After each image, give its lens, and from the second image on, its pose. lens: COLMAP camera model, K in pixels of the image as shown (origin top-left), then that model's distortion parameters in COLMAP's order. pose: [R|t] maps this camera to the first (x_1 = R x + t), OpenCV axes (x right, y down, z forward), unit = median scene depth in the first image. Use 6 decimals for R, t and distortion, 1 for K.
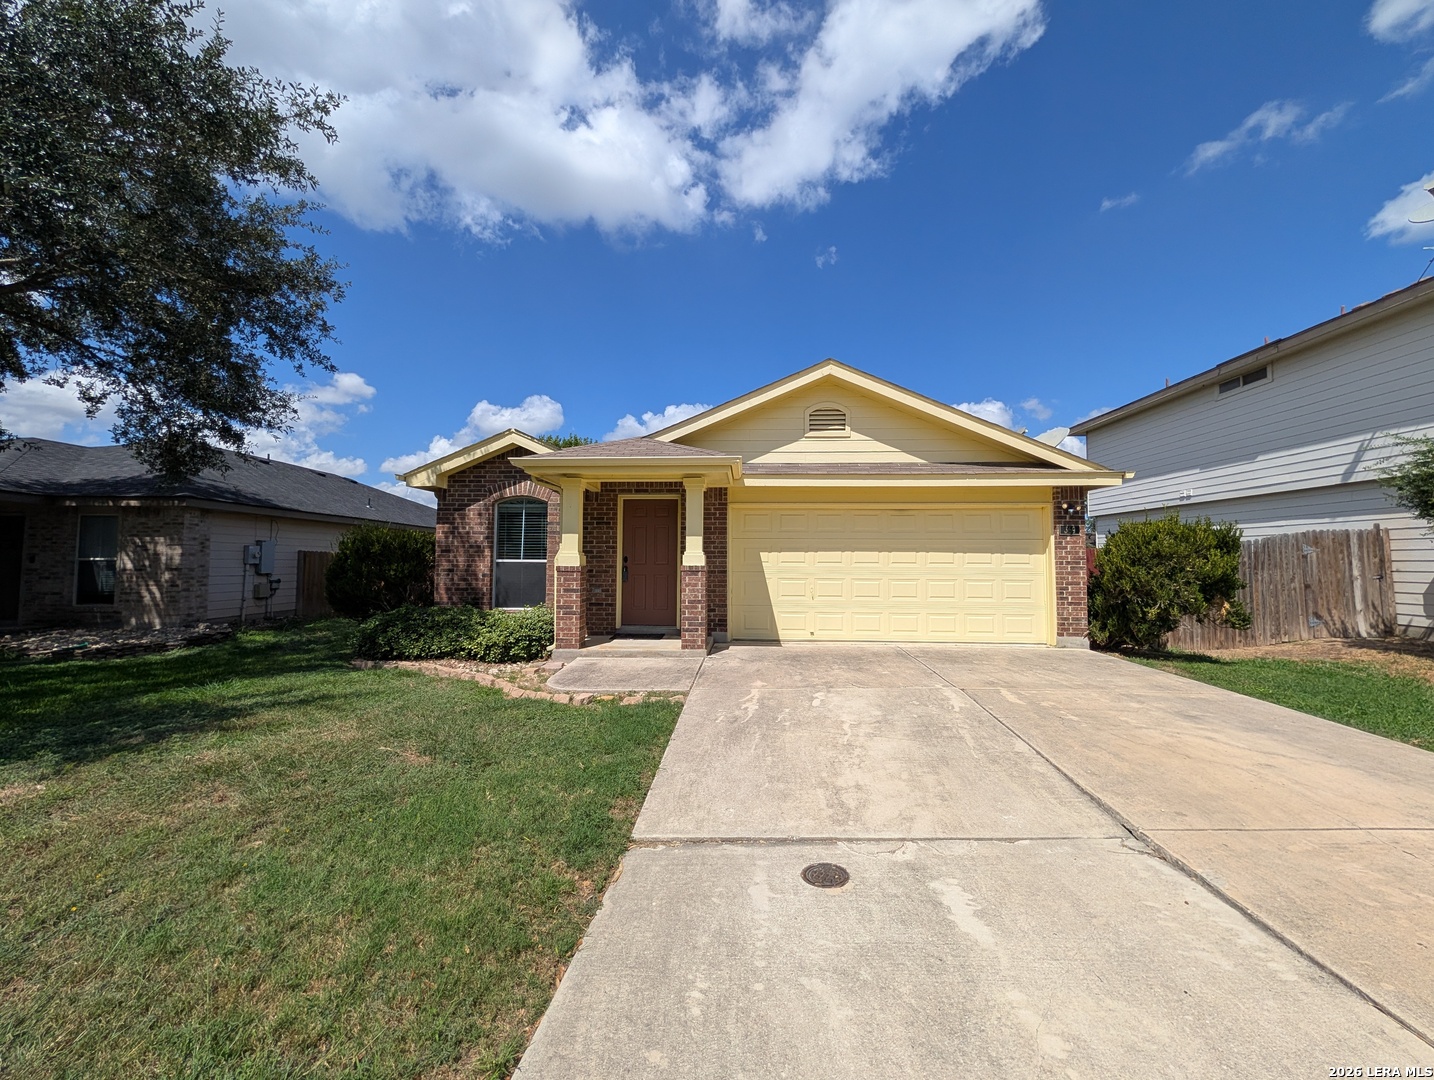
lens RADIAL K [[551.4, 0, 720.0], [0, 551.4, 535.9], [0, 0, 1]] dist [0.002288, -0.000266]
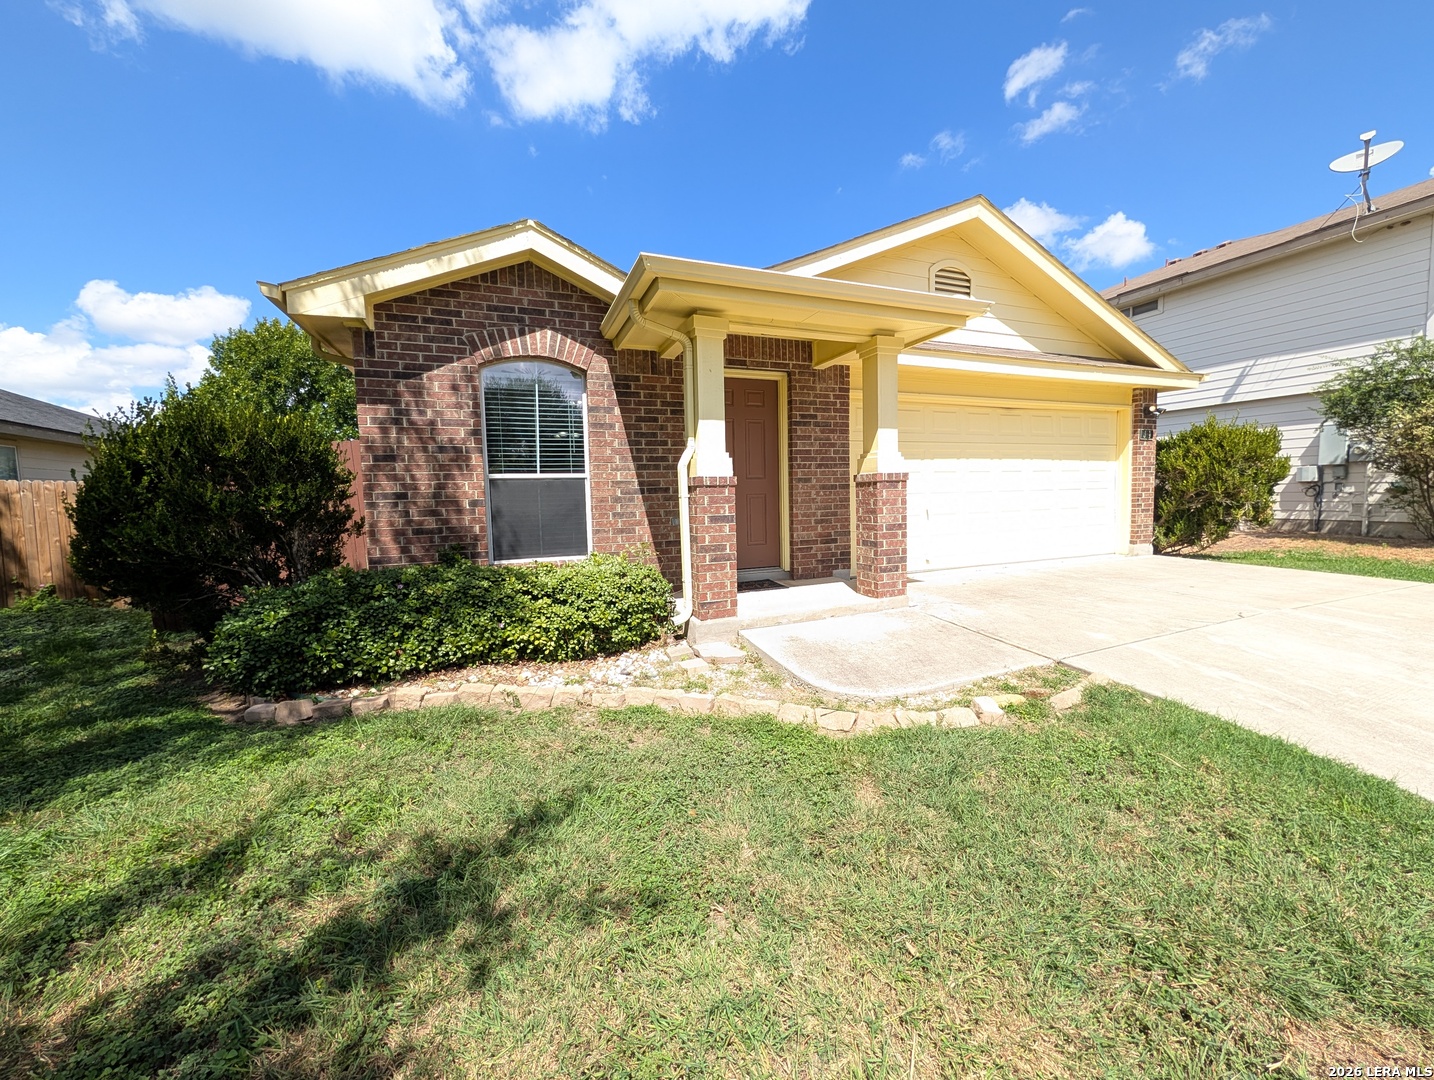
lens RADIAL K [[551.4, 0, 720.0], [0, 551.4, 535.9], [0, 0, 1]] dist [0.002288, -0.000266]
pose [[0.907018, -0.059246, 0.416902, -0.436987], [0.009306, 0.992631, 0.120816, 0.040155], [-0.420988, -0.105703, 0.900886, 0.410231]]
